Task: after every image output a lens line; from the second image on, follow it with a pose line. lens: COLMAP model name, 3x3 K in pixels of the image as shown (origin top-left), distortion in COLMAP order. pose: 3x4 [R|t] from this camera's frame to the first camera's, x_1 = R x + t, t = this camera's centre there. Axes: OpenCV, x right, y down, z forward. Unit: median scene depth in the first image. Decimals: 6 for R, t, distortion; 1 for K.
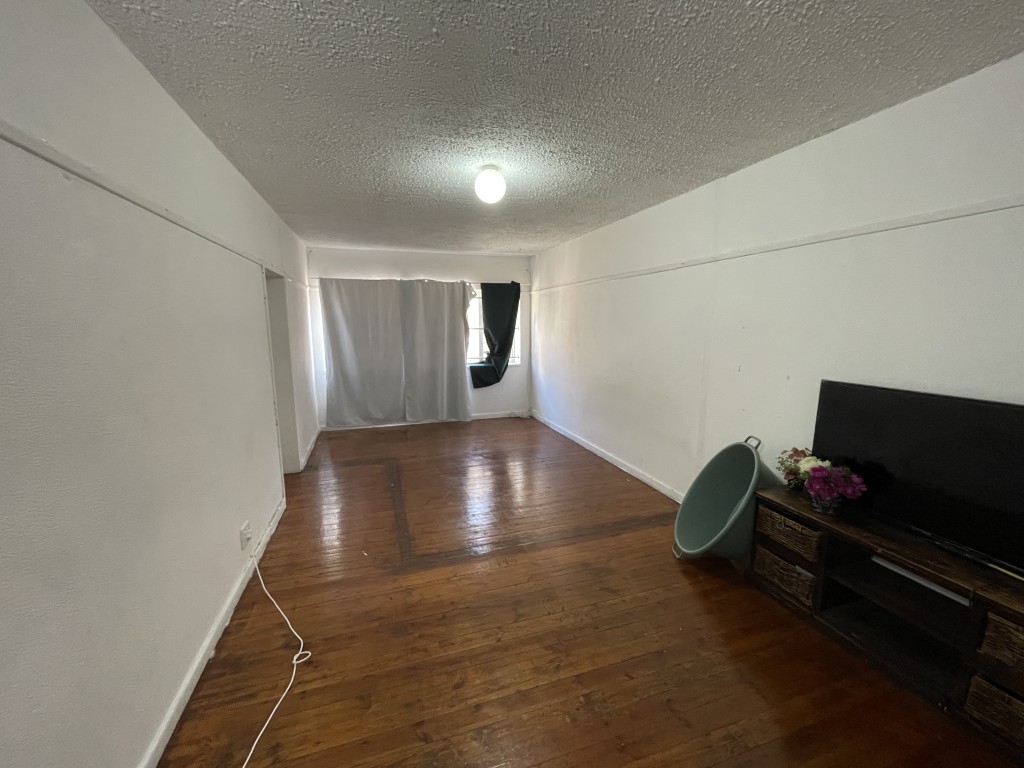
lens RADIAL K [[416.0, 0, 513.2], [0, 416.0, 385.3], [0, 0, 1]] dist [-0.001082, -0.000590]
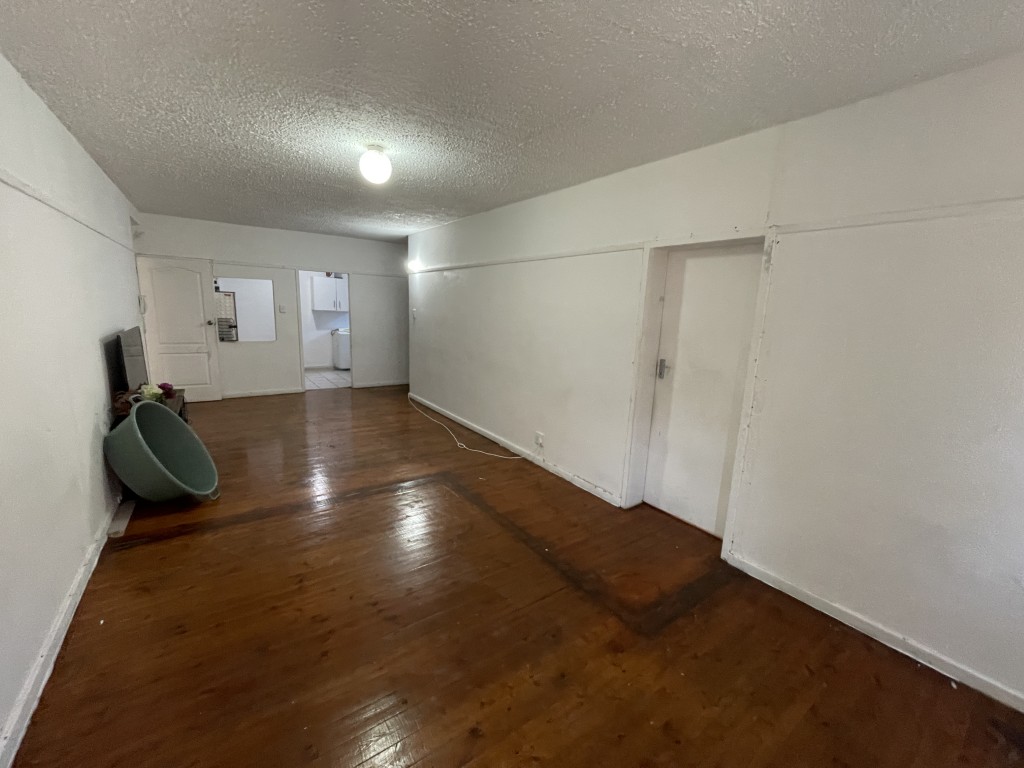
lens RADIAL K [[416.0, 0, 514.6], [0, 416.0, 386.6], [0, 0, 1]] dist [-0.001082, -0.000590]
pose [[-0.953842, 0.016288, -0.299867, -0.050619], [-0.085094, 0.942945, 0.321891, -0.218919], [0.288001, 0.332550, -0.898034, 1.553675]]
